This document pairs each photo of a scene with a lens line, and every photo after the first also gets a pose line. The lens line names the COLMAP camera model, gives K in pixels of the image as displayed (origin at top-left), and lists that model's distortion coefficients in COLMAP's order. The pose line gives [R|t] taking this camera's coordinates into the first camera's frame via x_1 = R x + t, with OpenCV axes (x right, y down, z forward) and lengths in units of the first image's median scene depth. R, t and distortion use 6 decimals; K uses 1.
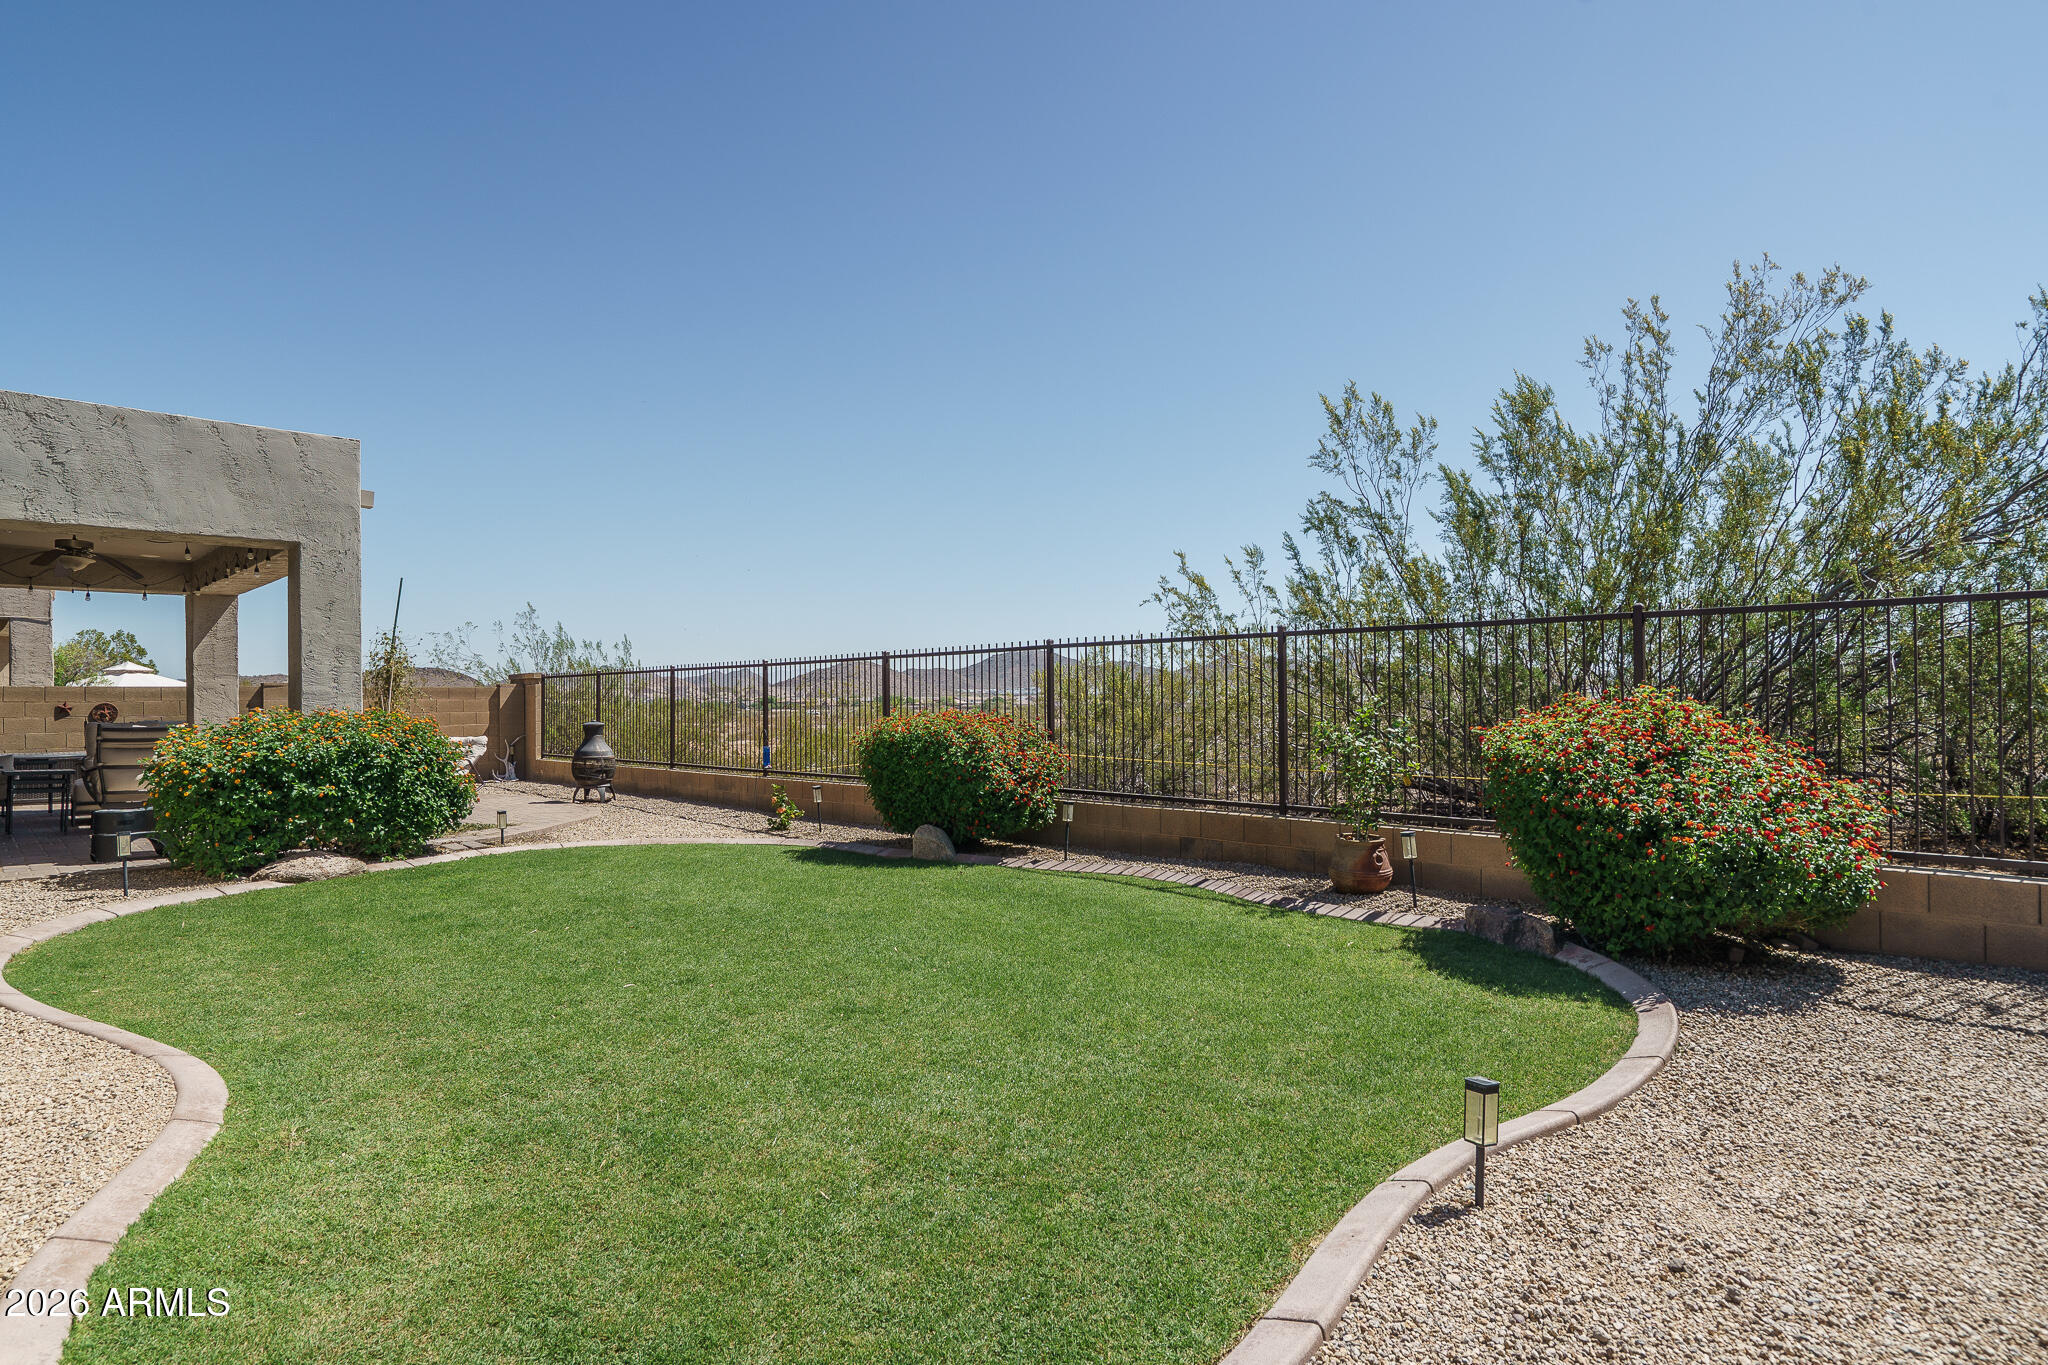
lens RADIAL K [[1121.8, 0, 1016.9], [0, 1121.8, 687.4], [0, 0, 1]] dist [0.018557, -0.002791]
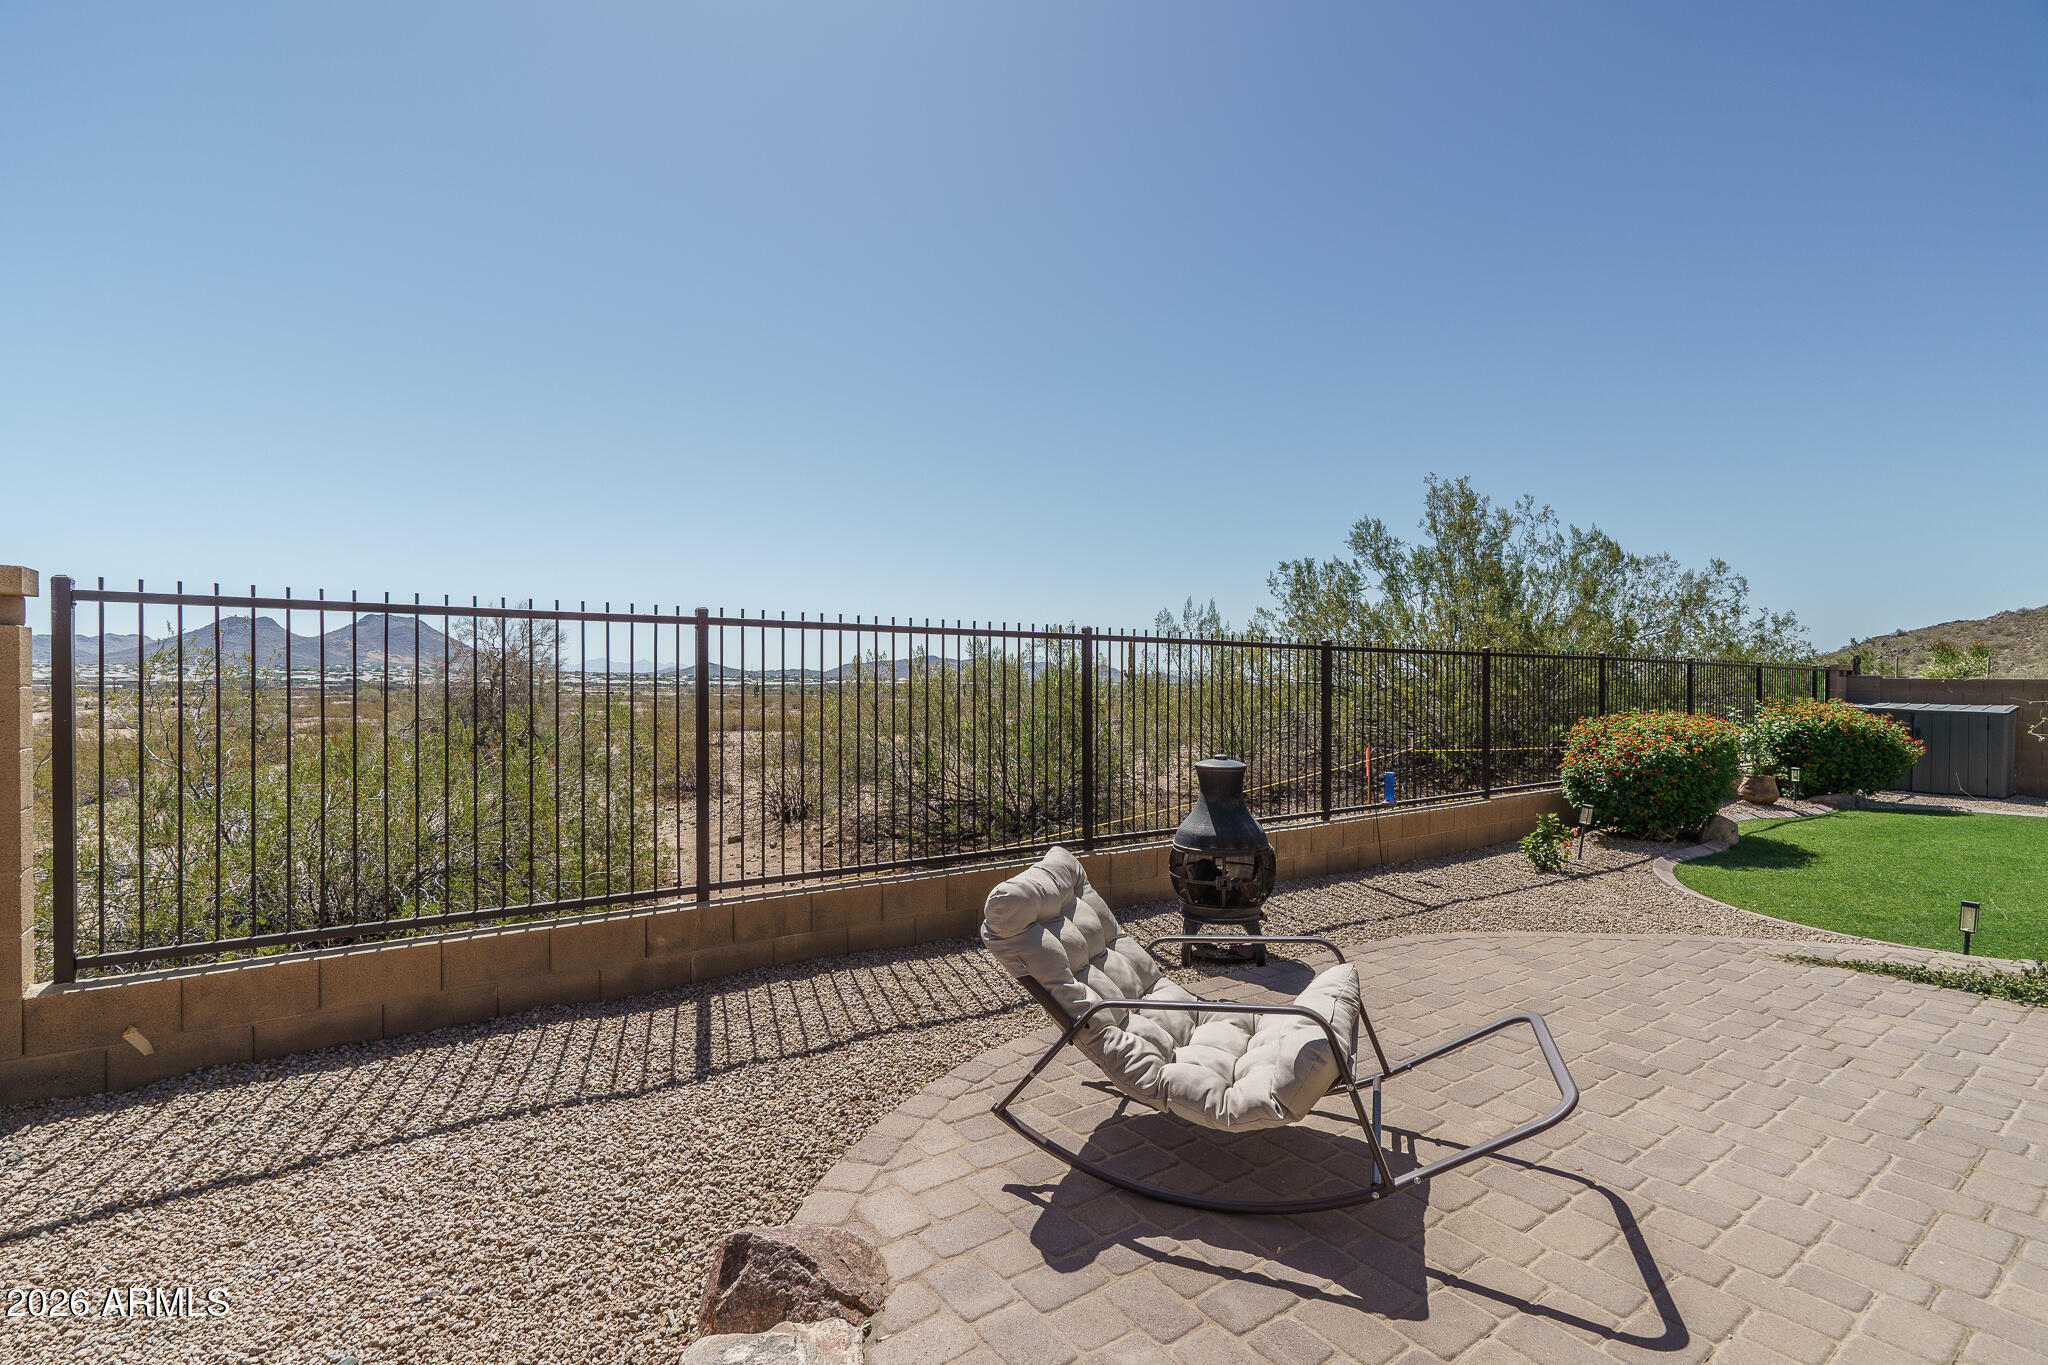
lens RADIAL K [[928.1, 0, 1002.6], [0, 928.1, 684.8], [0, 0, 1]] dist [-0.000624, -0.000056]
pose [[0.141449, 0.007799, 0.989915, -0.874553], [-0.021957, 0.999748, -0.004739, 0.007409], [-0.989702, -0.021066, 0.141584, 1.241988]]
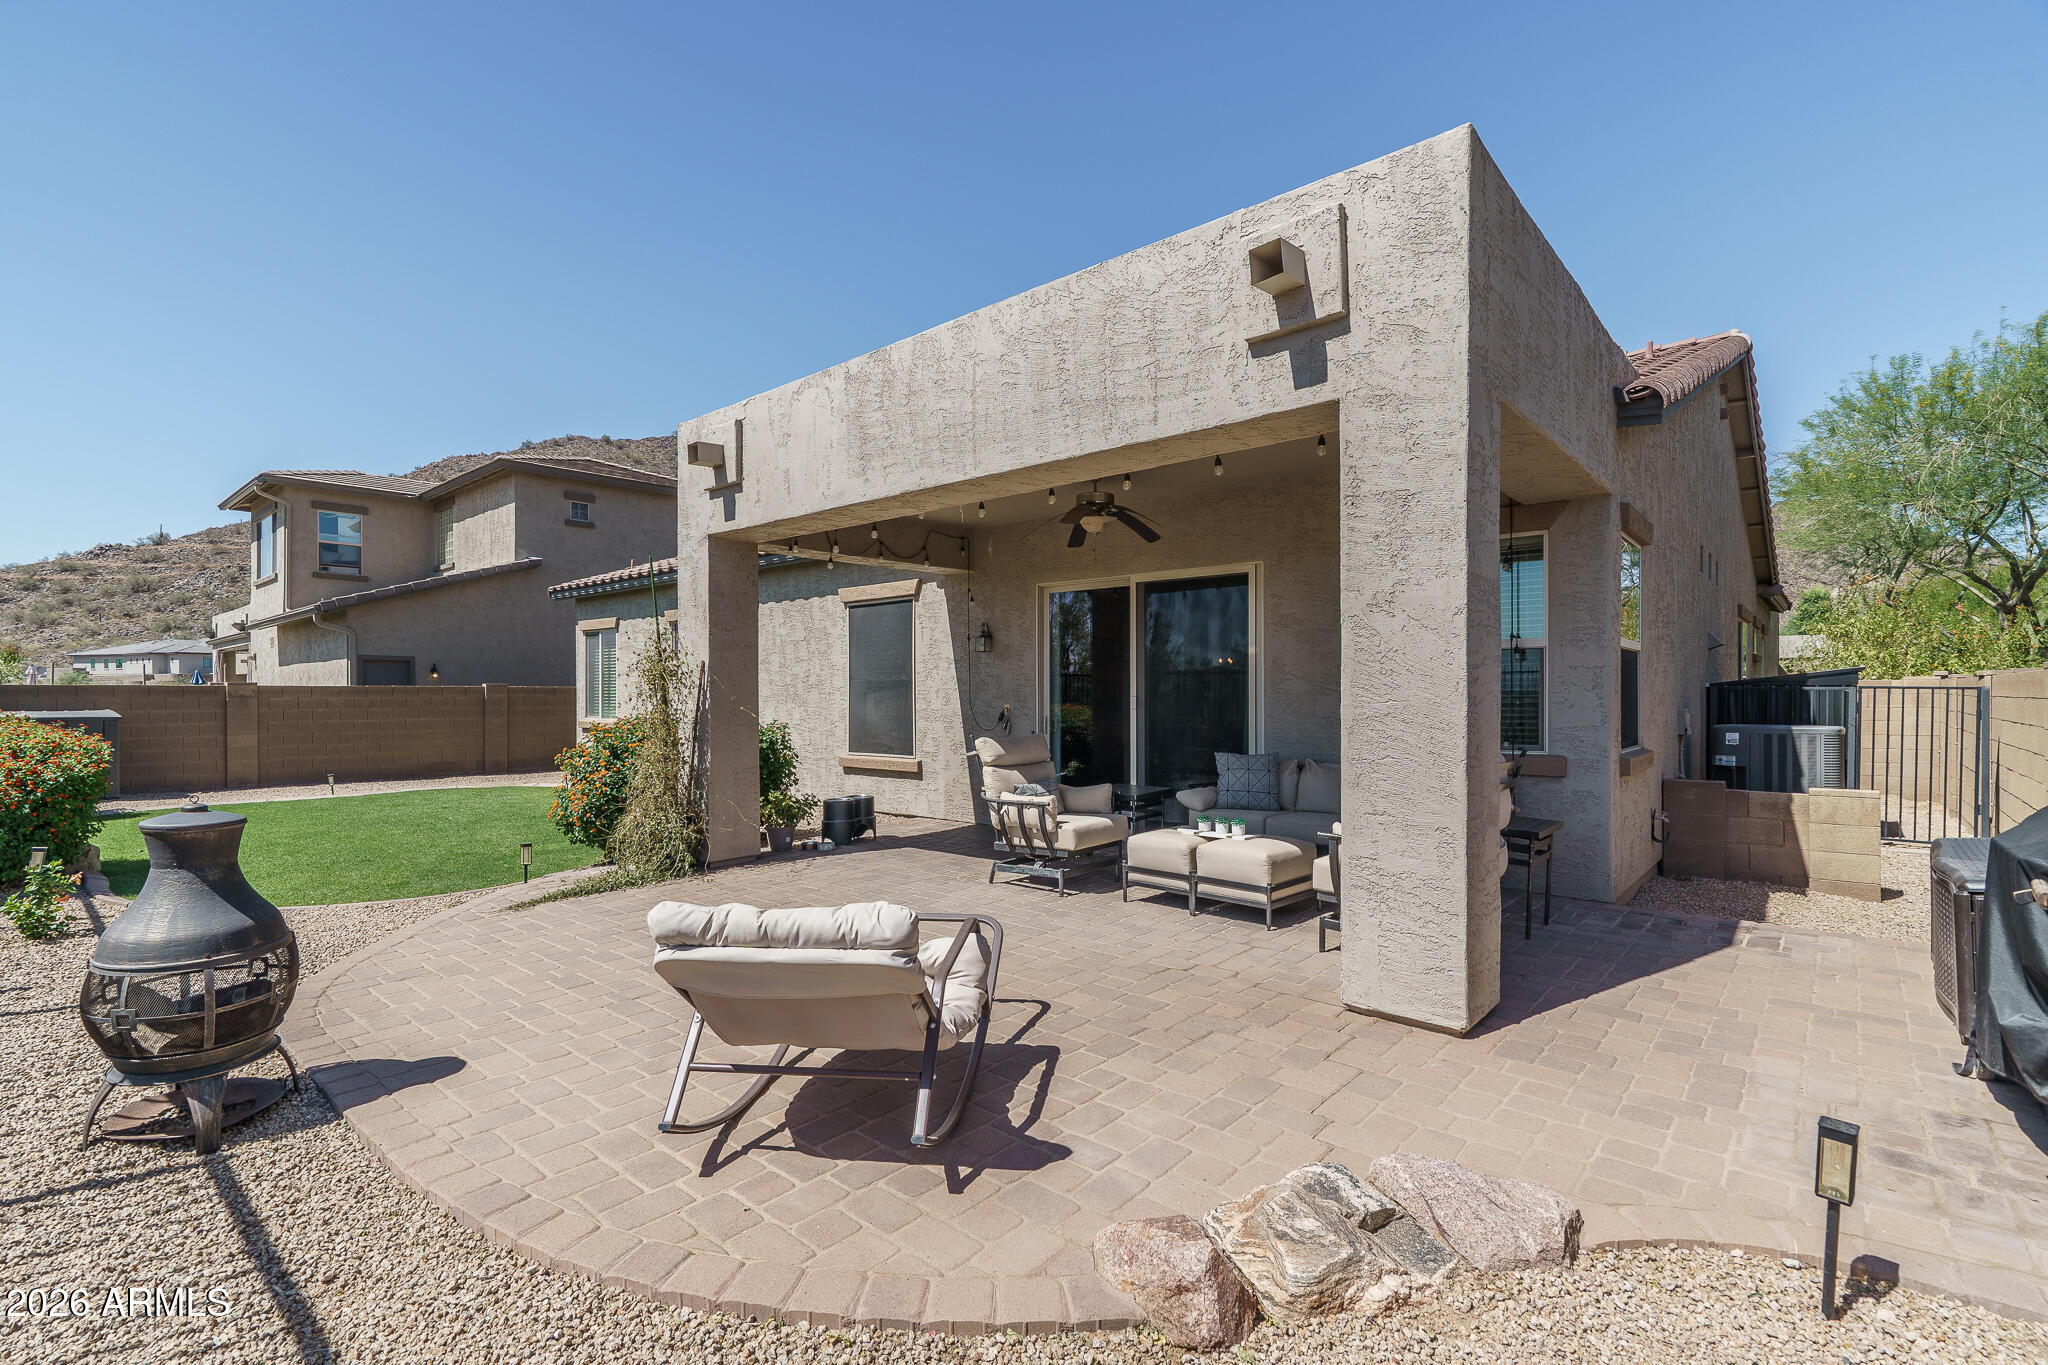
lens RADIAL K [[928.1, 0, 1043.7], [0, 928.1, 694.9], [0, 0, 1]] dist [-0.000624, -0.000056]
pose [[-0.994509, 0.017348, -0.103199, -0.667795], [0.018129, 0.999814, -0.006642, 0.010121], [0.103065, -0.008477, -0.994639, 1.476463]]
